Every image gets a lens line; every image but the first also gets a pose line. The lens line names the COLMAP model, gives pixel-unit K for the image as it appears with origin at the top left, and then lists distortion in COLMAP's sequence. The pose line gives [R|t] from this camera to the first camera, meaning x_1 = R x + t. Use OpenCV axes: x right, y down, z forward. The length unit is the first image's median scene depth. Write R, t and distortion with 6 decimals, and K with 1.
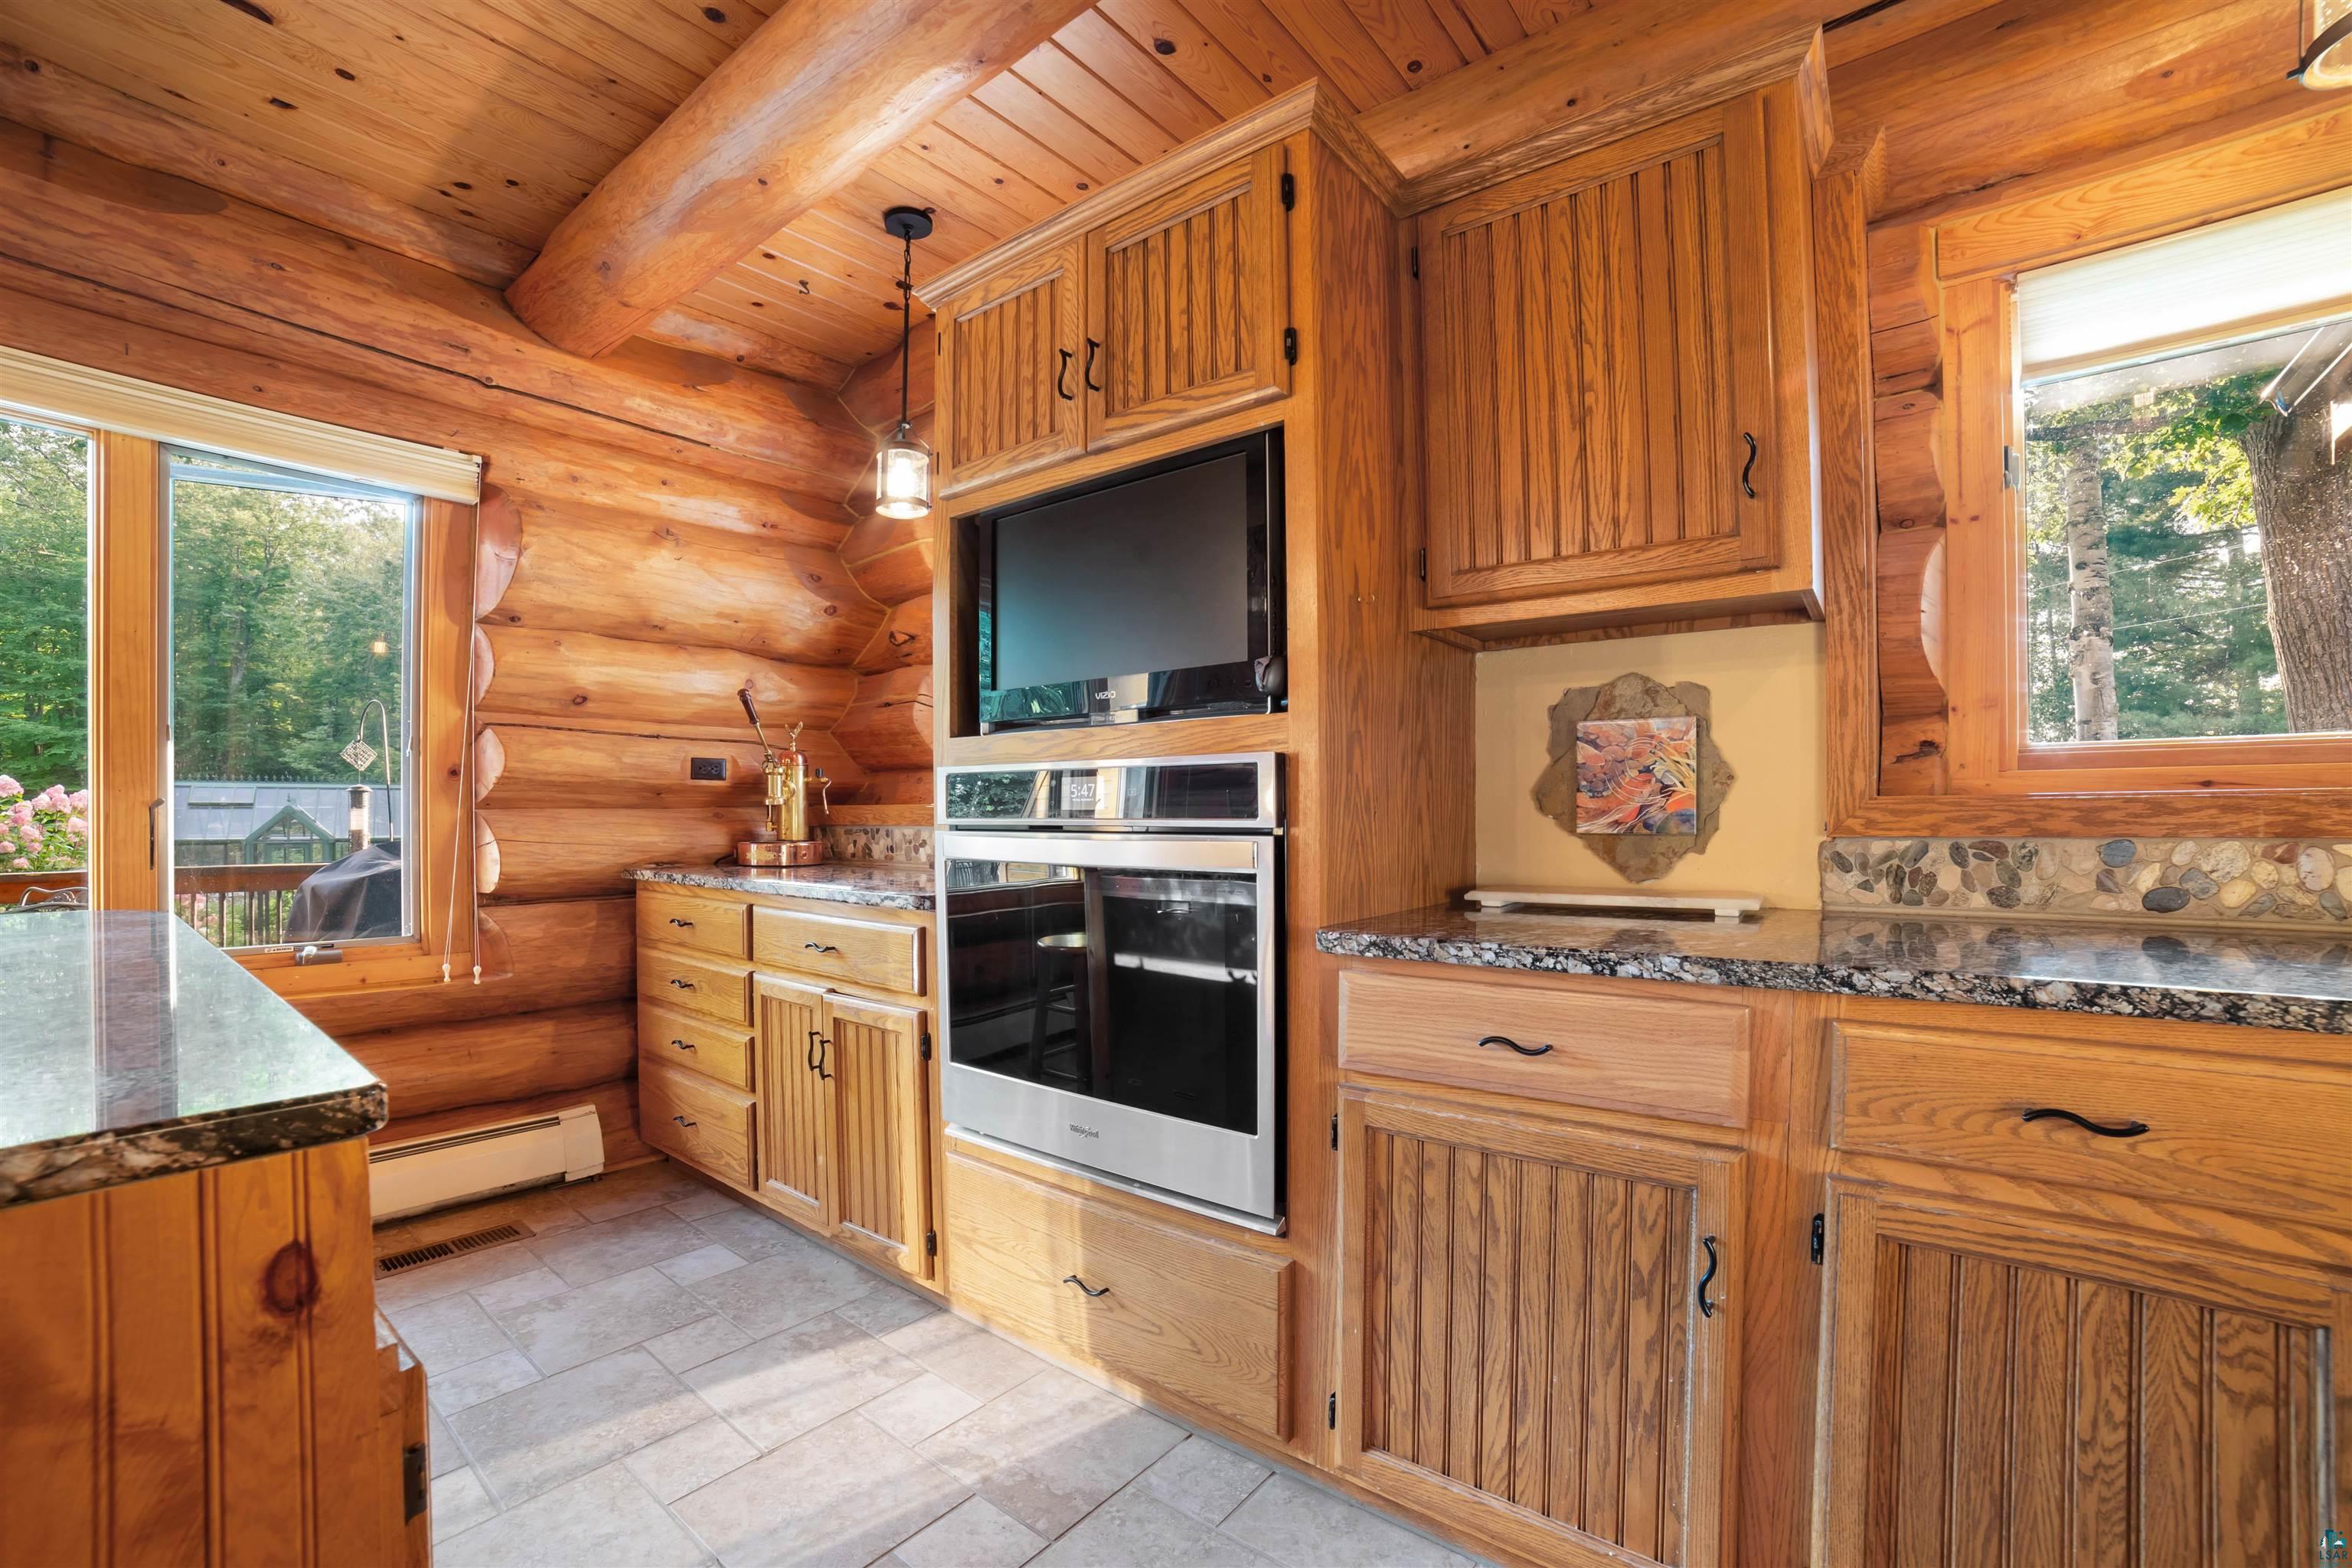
lens RADIAL K [[991.2, 0, 1182.7], [0, 991.2, 816.4], [0, 0, 1]] dist [-0.080759, 0.000140]
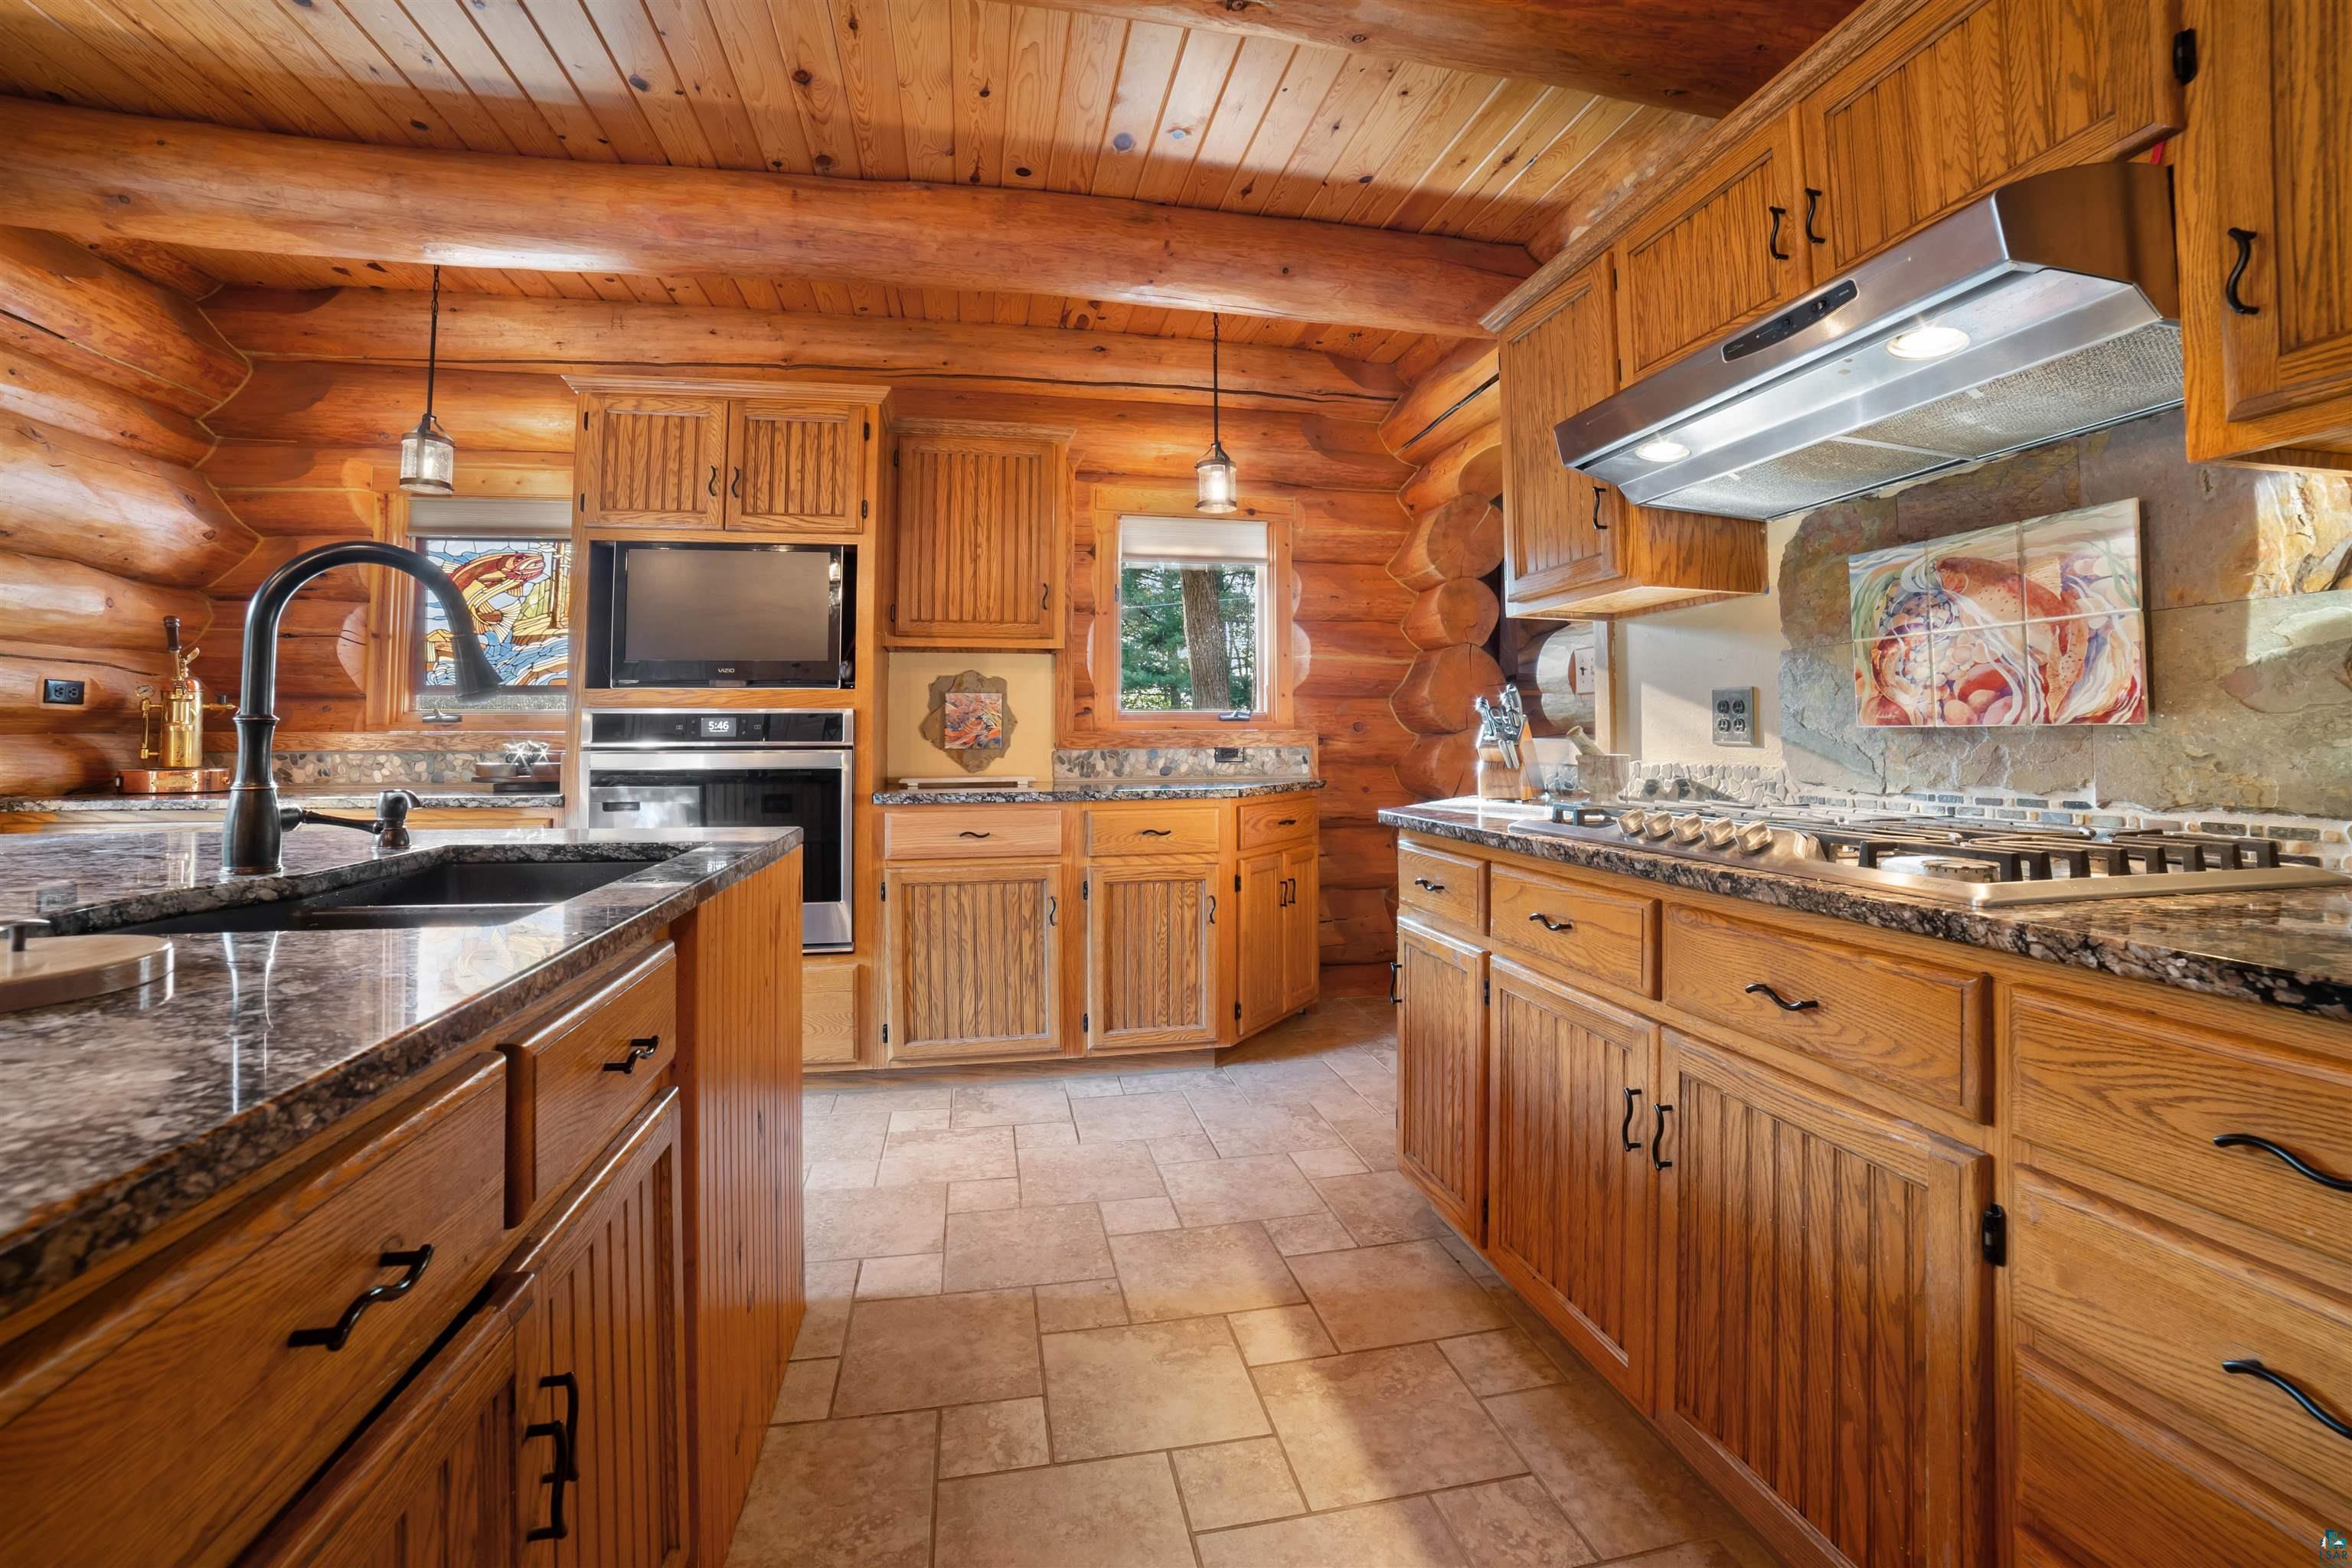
lens RADIAL K [[979.0, 0, 1184.8], [0, 979.0, 721.2], [0, 0, 1]] dist [-0.079393, 0.032418]
pose [[0.637808, 0.011311, 0.770113, -0.941758], [0.002899, 0.999850, -0.017086, -0.004728], [-0.770190, 0.013130, 0.637679, -0.744446]]
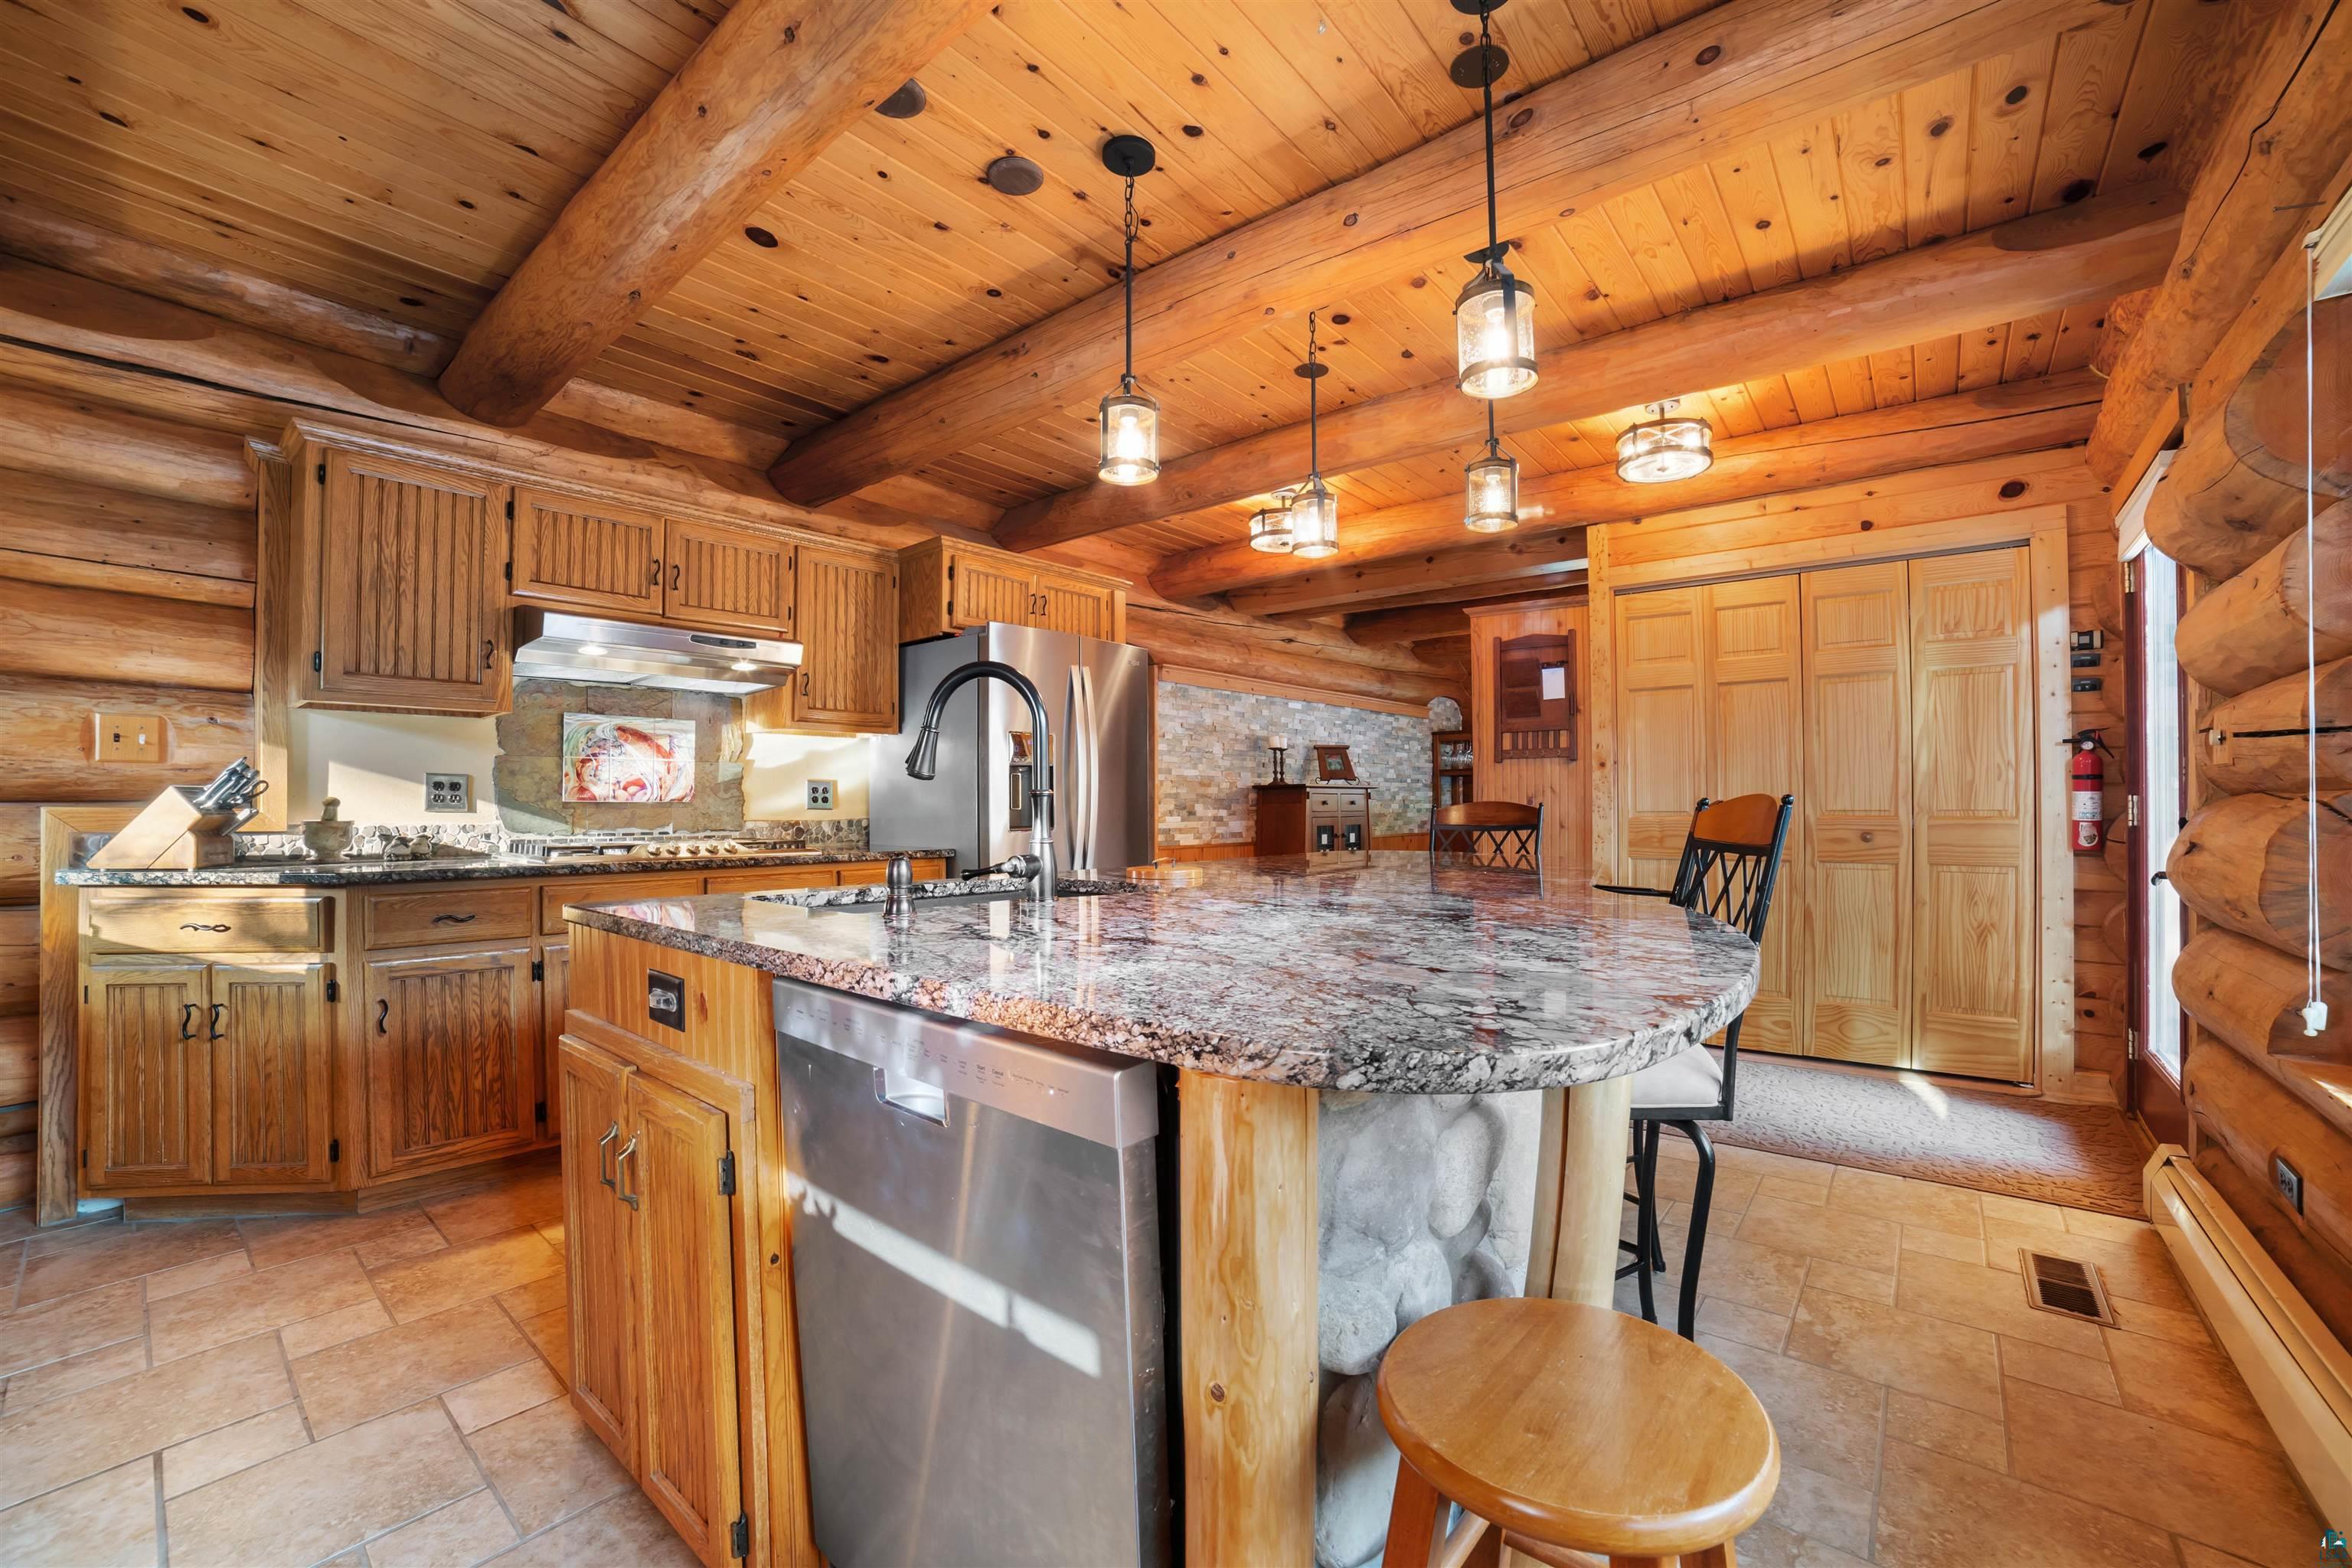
lens RADIAL K [[991.2, 0, 1182.7], [0, 991.2, 816.4], [0, 0, 1]] dist [-0.080759, 0.000140]
pose [[-0.998200, -0.001868, 0.059949, -1.097221], [-0.001679, 0.999993, 0.003198, 0.009178], [-0.059955, 0.003092, -0.998196, 1.376972]]
